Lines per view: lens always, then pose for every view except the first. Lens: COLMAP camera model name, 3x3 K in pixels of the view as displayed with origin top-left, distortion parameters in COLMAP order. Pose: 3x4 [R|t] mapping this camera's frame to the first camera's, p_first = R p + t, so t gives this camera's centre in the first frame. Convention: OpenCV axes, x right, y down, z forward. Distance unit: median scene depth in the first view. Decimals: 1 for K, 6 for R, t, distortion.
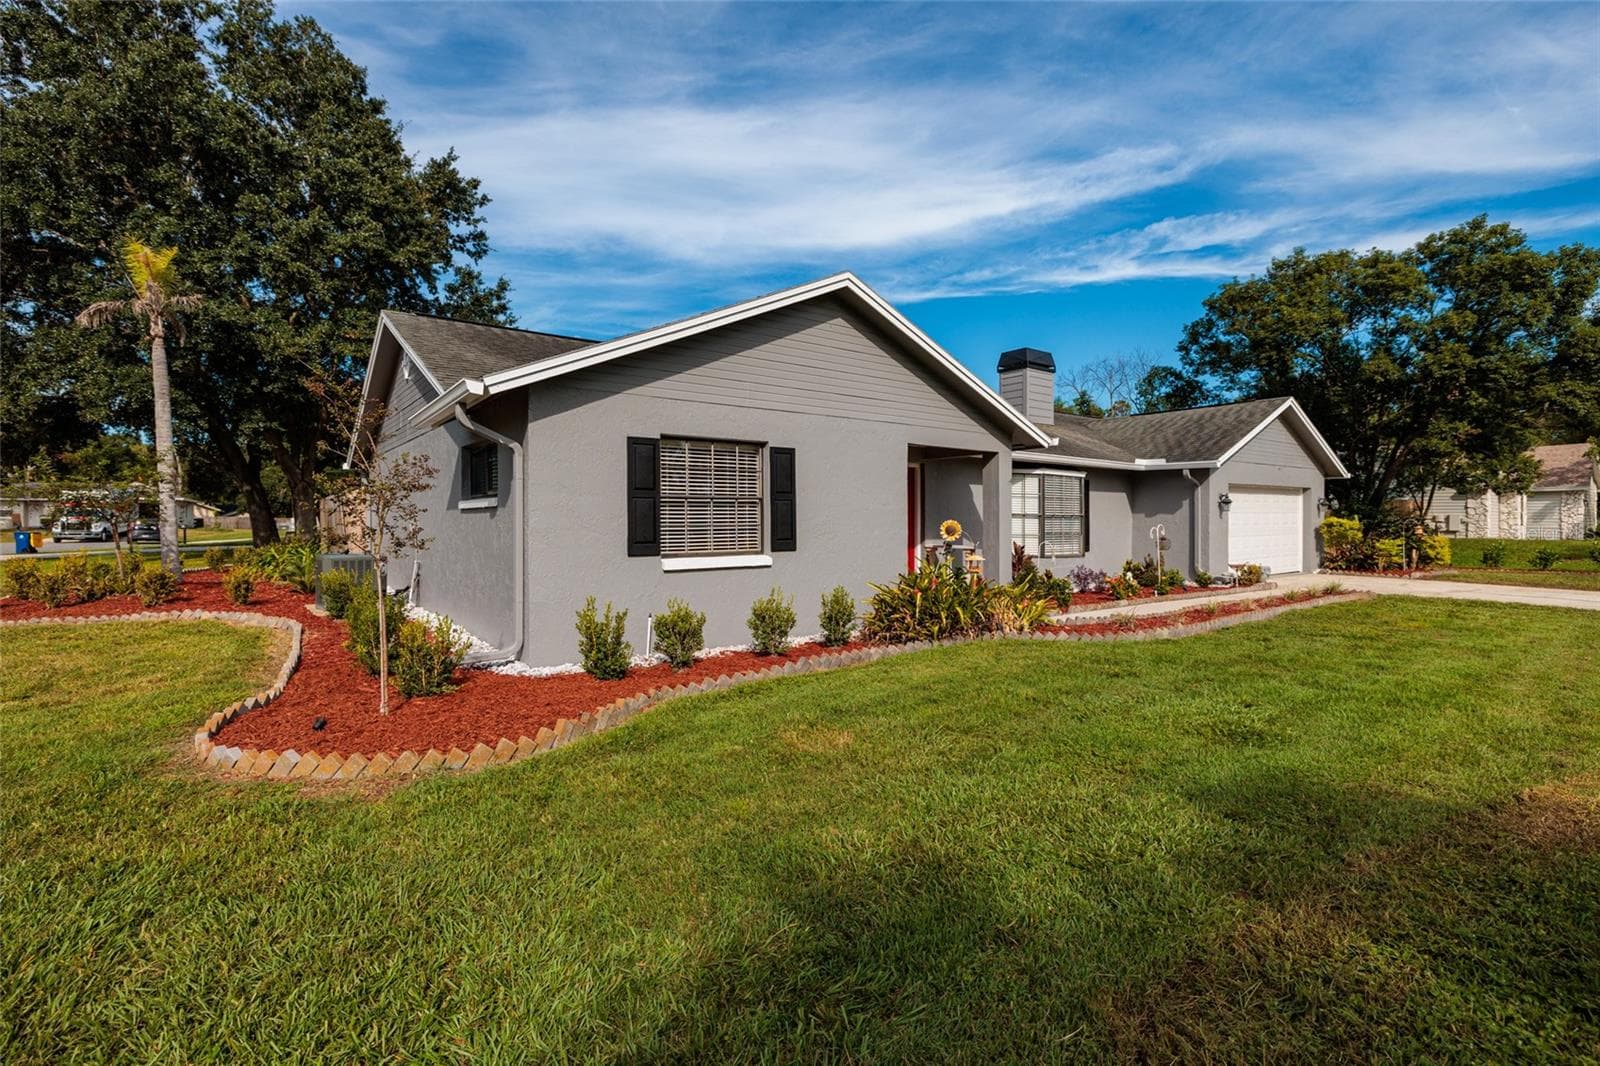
lens RADIAL K [[727.1, 0, 785.9], [0, 727.1, 530.1], [0, 0, 1]] dist [-0.000343, -0.001001]
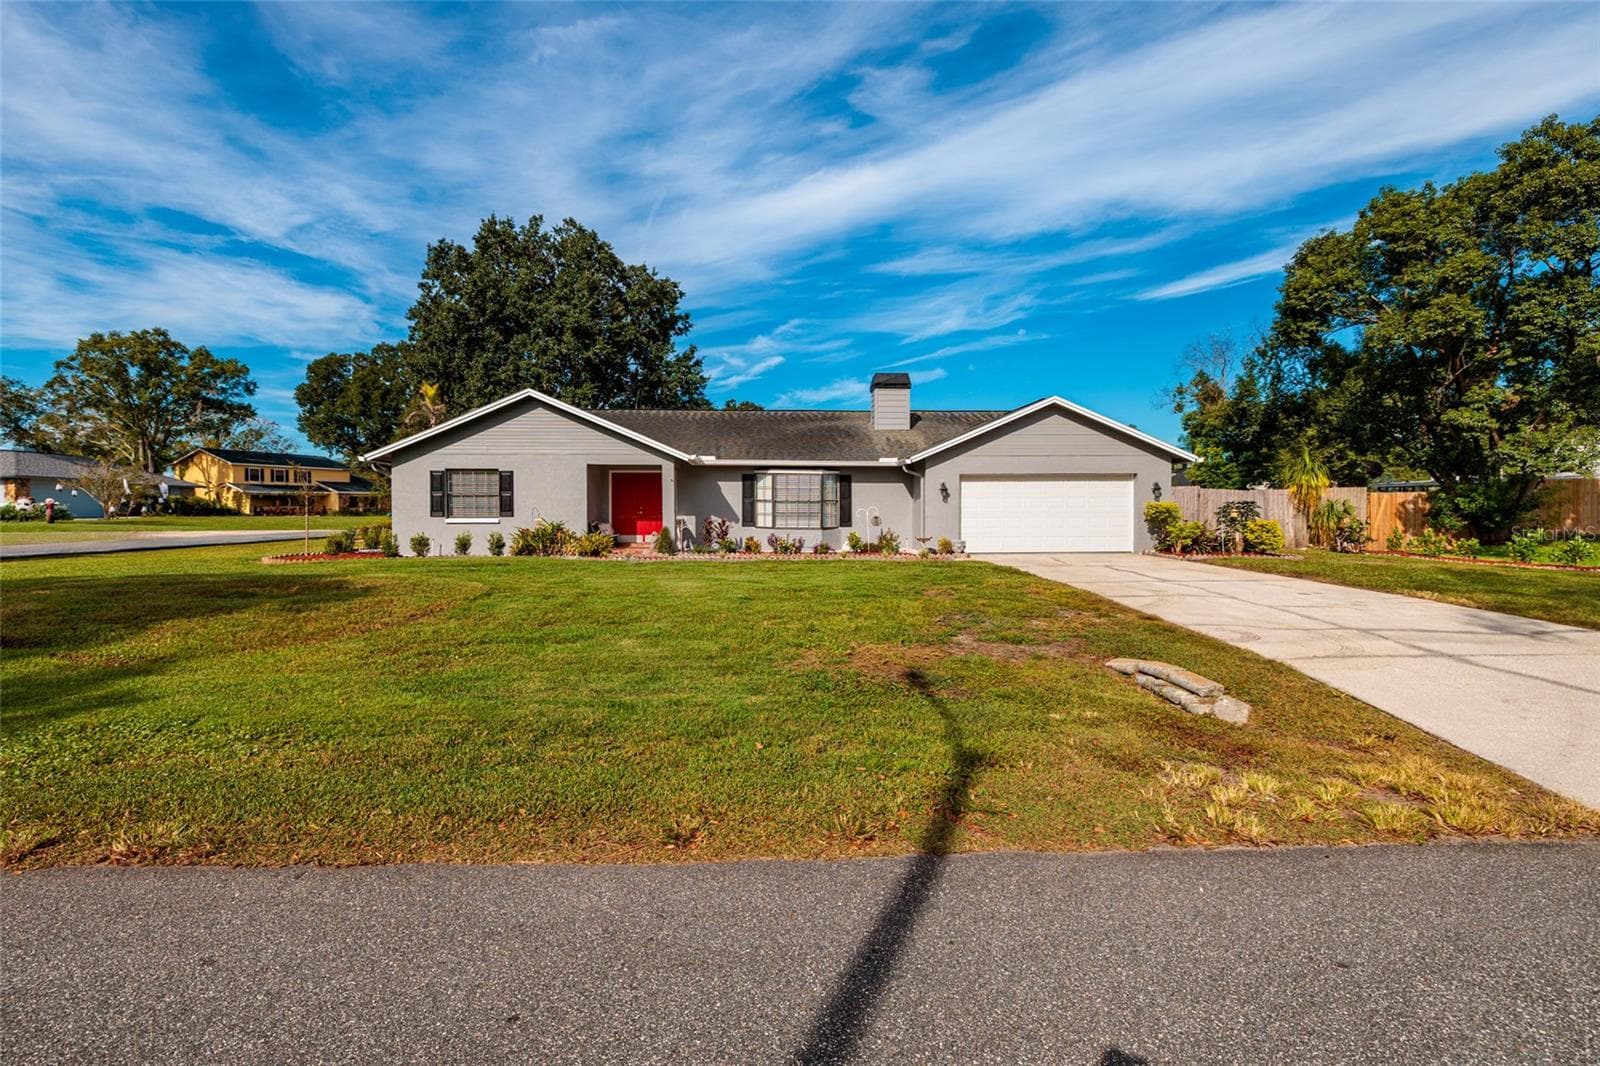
lens RADIAL K [[712.5, 0, 788.7], [0, 712.5, 527.1], [0, 0, 1]] dist [0.006683, -0.002033]
pose [[0.824300, 0.015304, -0.565946, 1.108879], [-0.009015, 0.999863, 0.013908, 0.012655], [0.566081, -0.006363, 0.824325, -0.183037]]
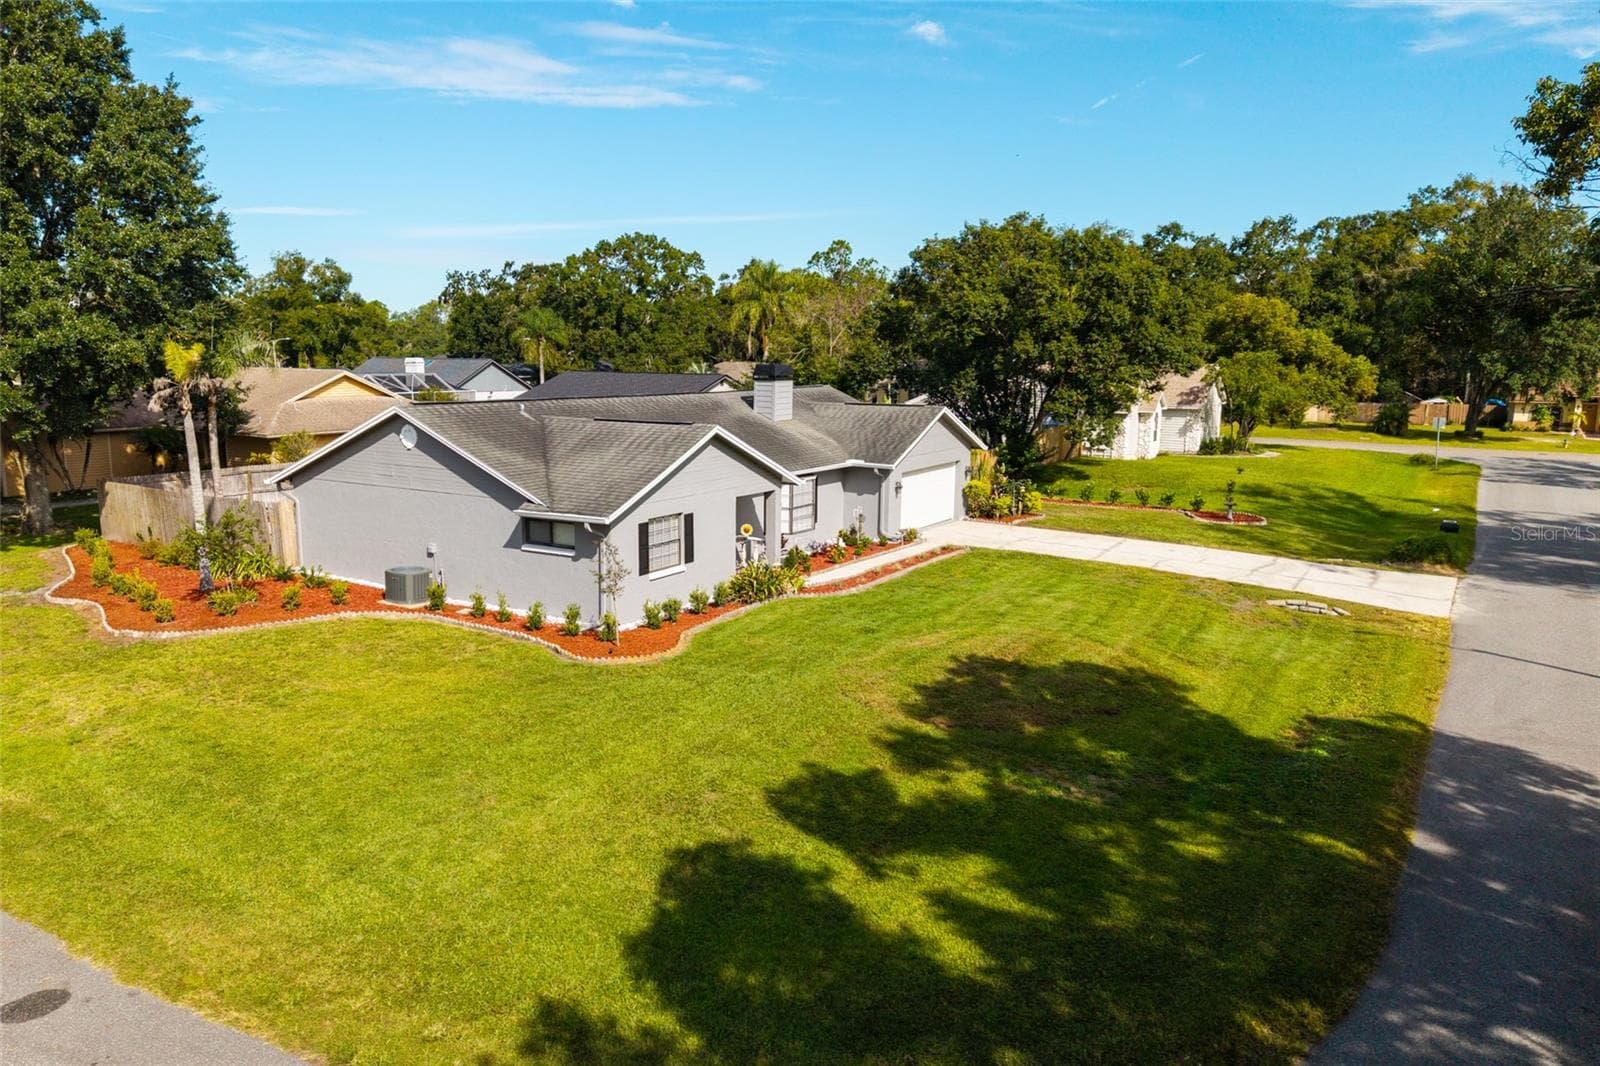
lens RADIAL K [[1152.5, 0, 755.3], [0, 1152.5, 563.9], [0, 0, 1]] dist [0.056743, -0.039609]
pose [[0.935352, -0.057140, 0.349072, -0.547211], [-0.003935, 0.985124, 0.171800, -0.300623], [-0.353696, -0.162067, 0.921213, -1.179410]]
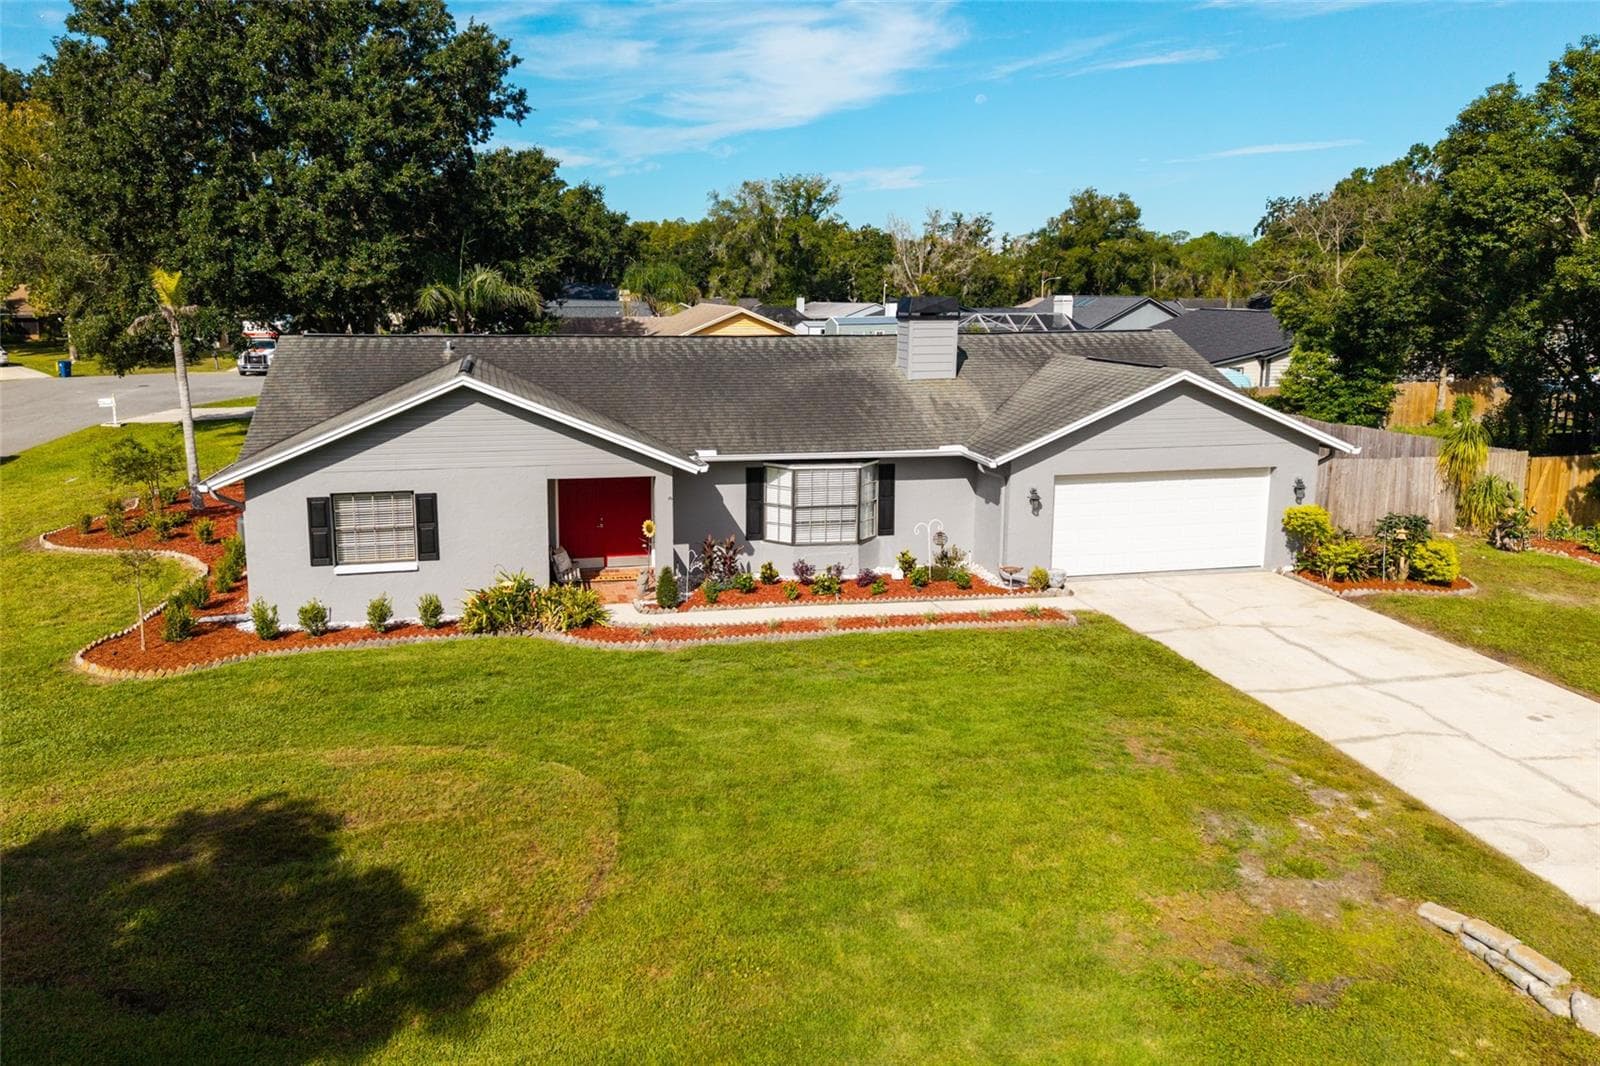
lens RADIAL K [[1152.5, 0, 748.1], [0, 1152.5, 485.6], [0, 0, 1]] dist [0.056743, -0.039609]
pose [[0.908544, 0.076303, -0.410762, 0.896994], [-0.010022, 0.986878, 0.161154, -0.295318], [0.417669, -0.142298, 0.897387, -0.493744]]
